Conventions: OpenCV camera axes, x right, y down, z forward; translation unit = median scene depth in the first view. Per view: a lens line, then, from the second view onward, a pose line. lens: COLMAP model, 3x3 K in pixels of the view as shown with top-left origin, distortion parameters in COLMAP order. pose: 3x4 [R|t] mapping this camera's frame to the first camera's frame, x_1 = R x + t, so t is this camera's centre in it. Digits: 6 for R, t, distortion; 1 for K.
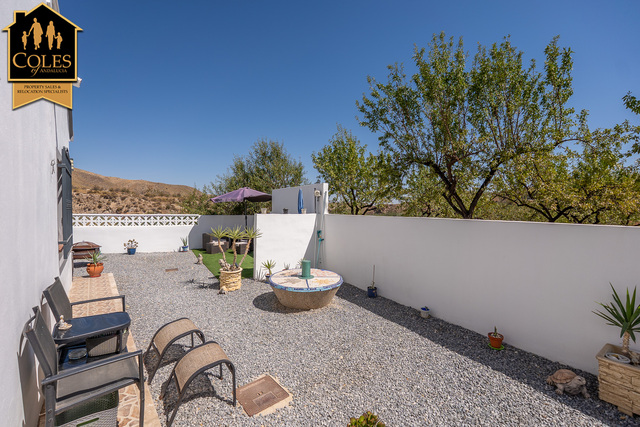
lens RADIAL K [[261.7, 0, 319.3], [0, 261.7, 217.4], [0, 0, 1]] dist [-0.011708, -0.000176]
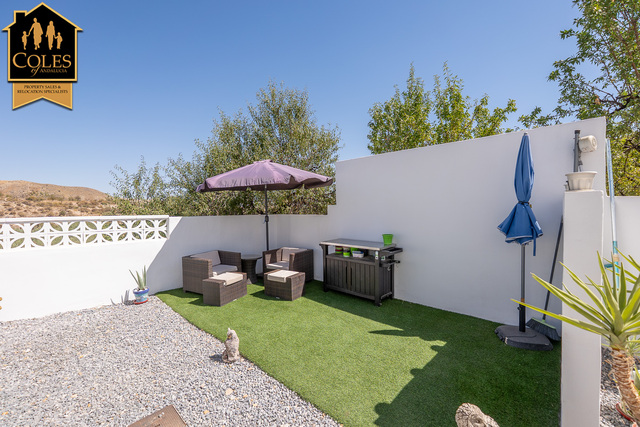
lens RADIAL K [[261.7, 0, 319.3], [0, 261.7, 217.4], [0, 0, 1]] dist [-0.011708, -0.000176]
pose [[0.966667, -0.027444, 0.254560, -0.283289], [0.029453, 0.999558, -0.004083, 0.001332], [-0.254336, 0.011445, 0.967048, 0.429225]]
